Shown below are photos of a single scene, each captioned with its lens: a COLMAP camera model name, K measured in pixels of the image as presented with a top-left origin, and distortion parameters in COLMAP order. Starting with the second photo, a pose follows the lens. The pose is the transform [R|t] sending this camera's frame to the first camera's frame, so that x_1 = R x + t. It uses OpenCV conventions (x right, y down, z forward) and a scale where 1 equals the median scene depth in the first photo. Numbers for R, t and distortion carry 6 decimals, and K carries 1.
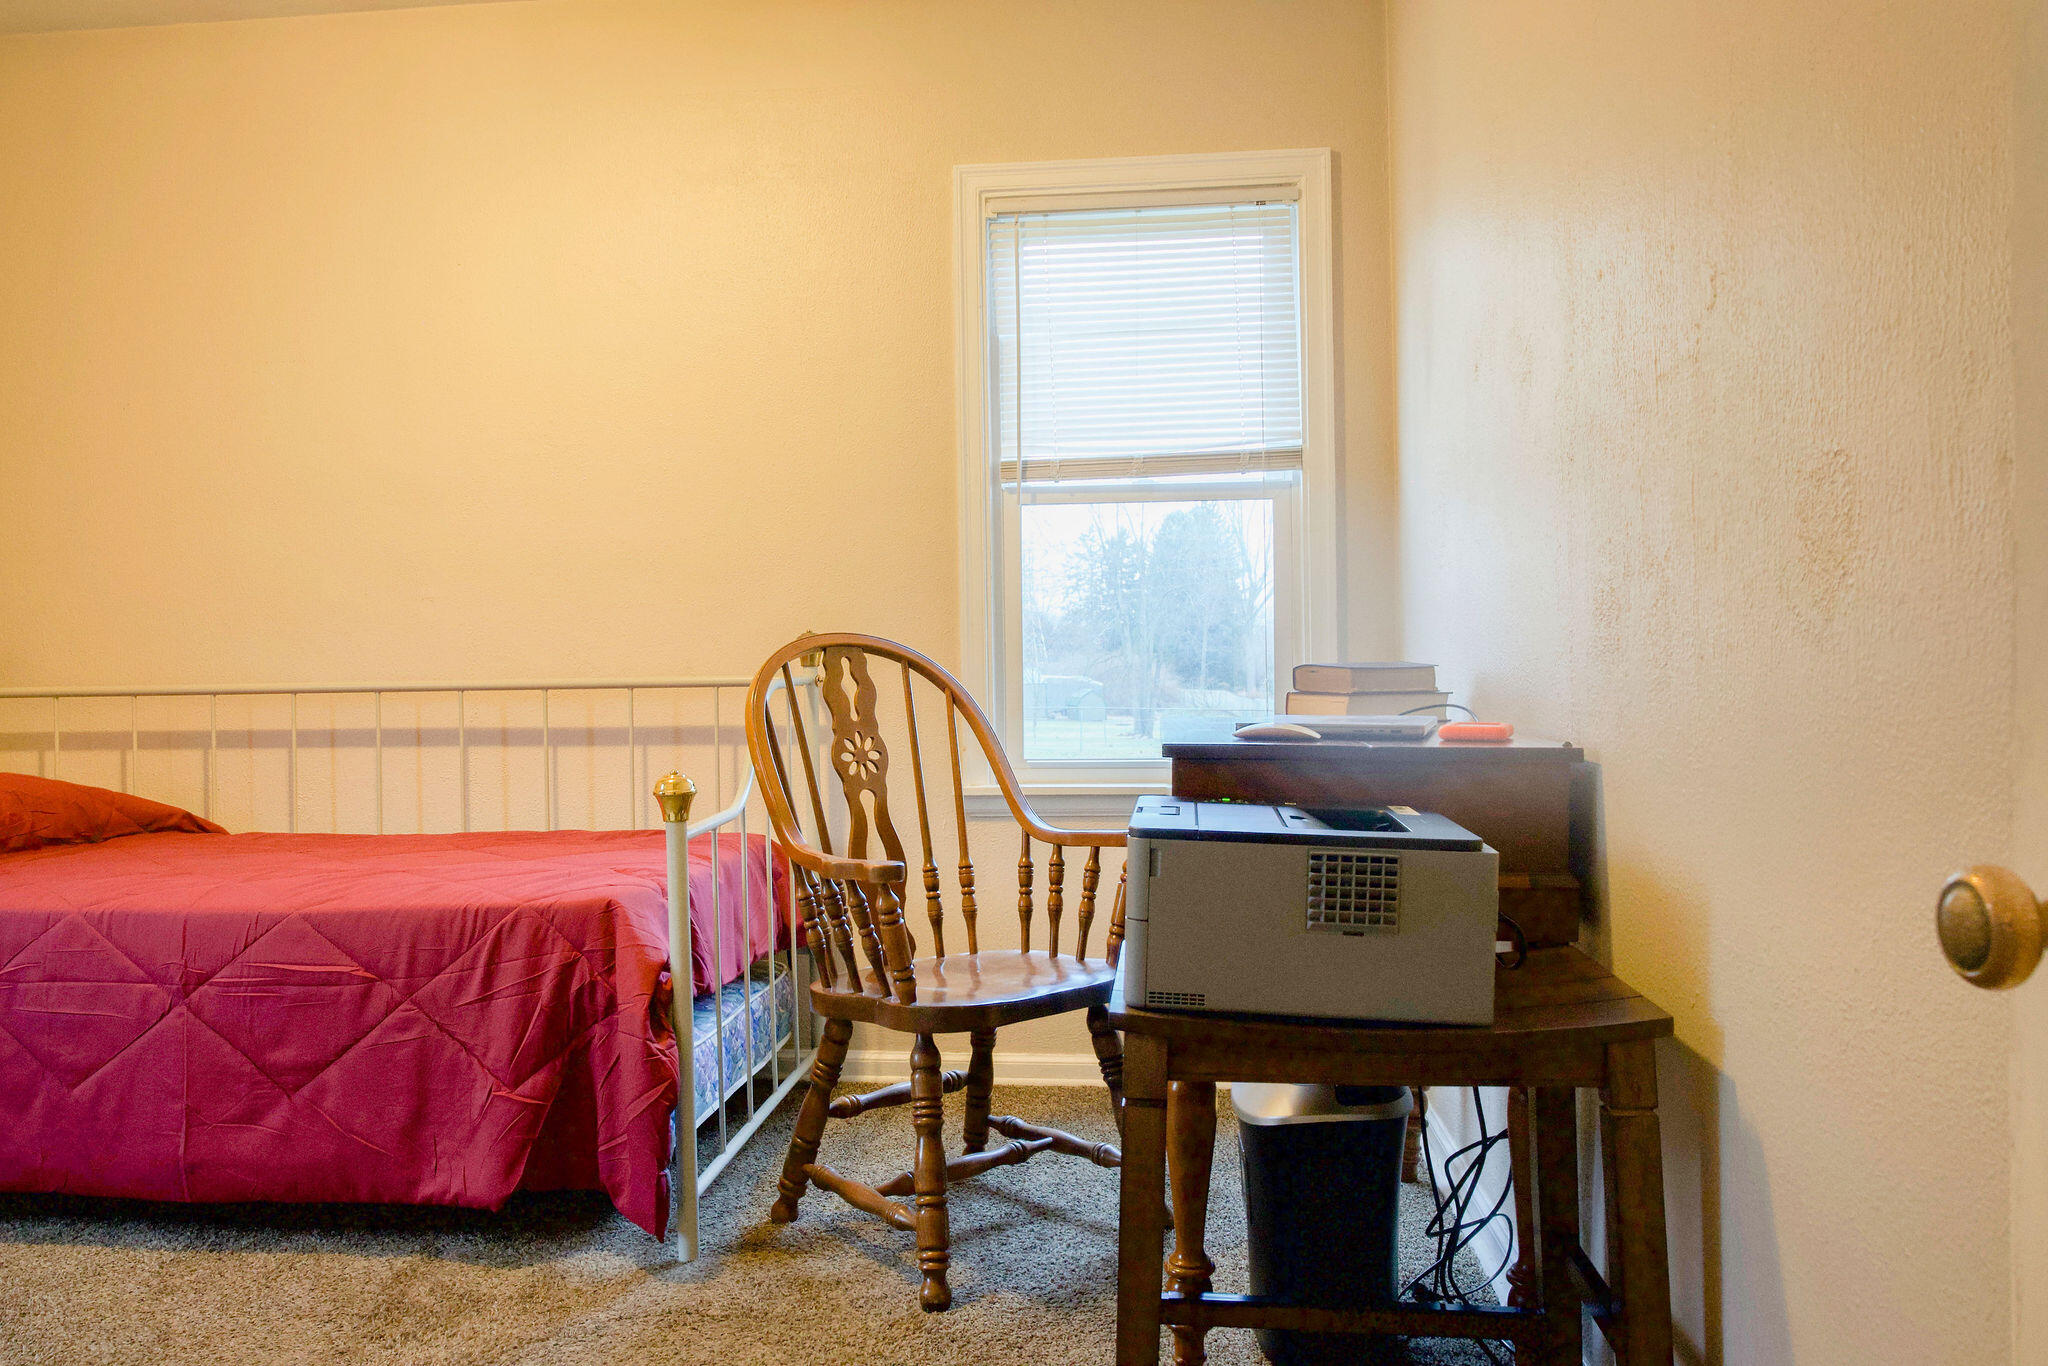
lens RADIAL K [[1507.1, 0, 1024.0], [0, 1507.1, 683.0], [0, 0, 1]] dist [-0.003791, 0.001496]
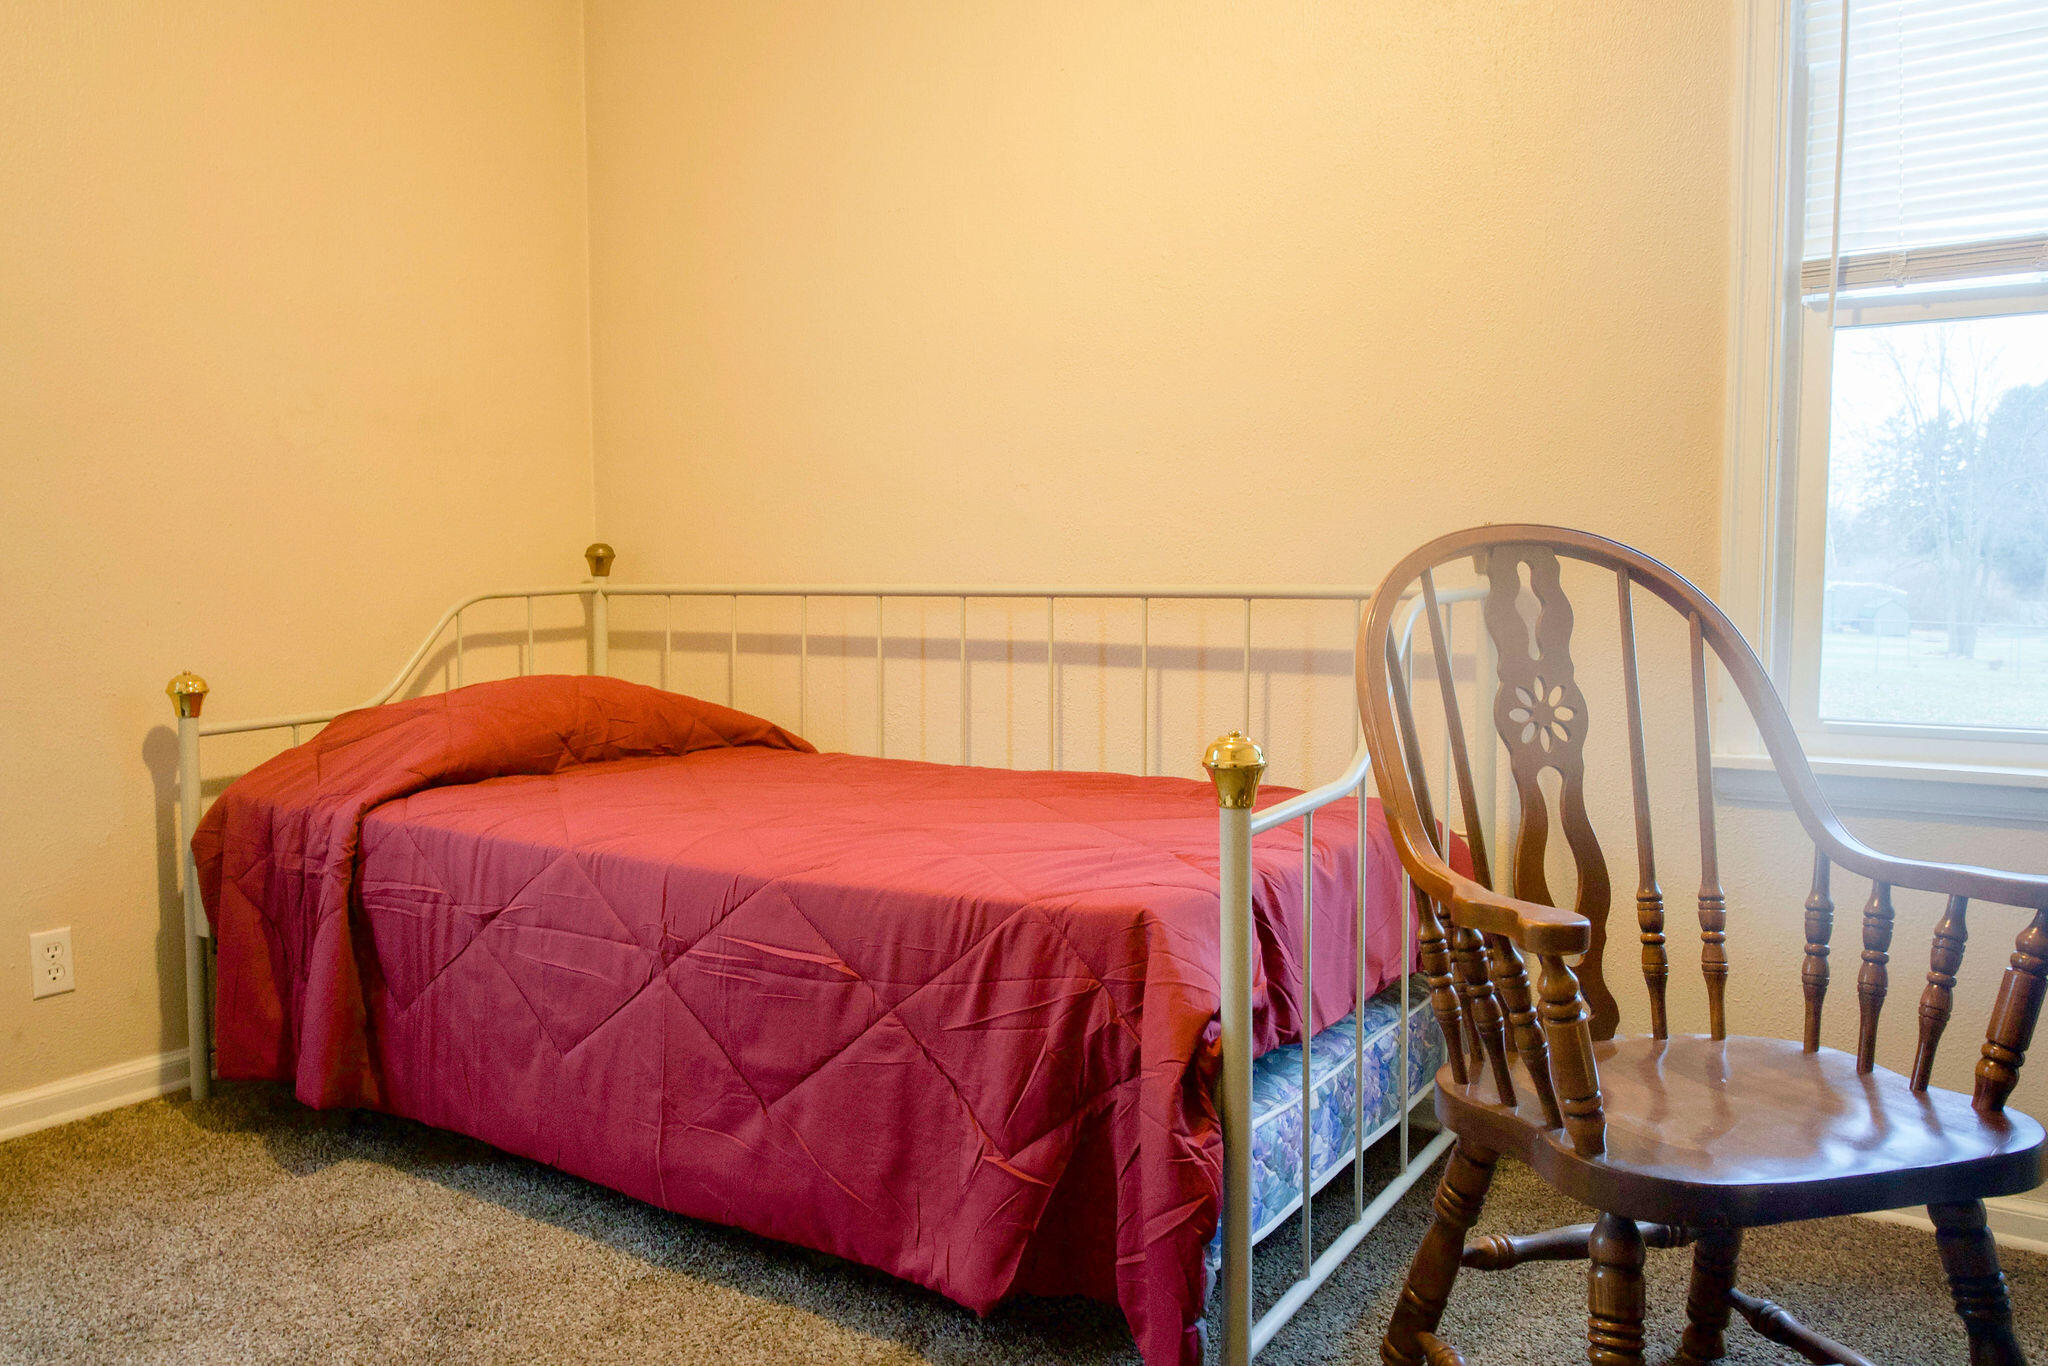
lens RADIAL K [[1507.1, 0, 1024.0], [0, 1507.1, 683.0], [0, 0, 1]] dist [-0.003791, 0.001496]
pose [[0.888139, 0.046572, -0.457210, -0.011470], [-0.016137, 0.997399, 0.070251, -0.007735], [0.459292, -0.055015, 0.886580, 0.355644]]
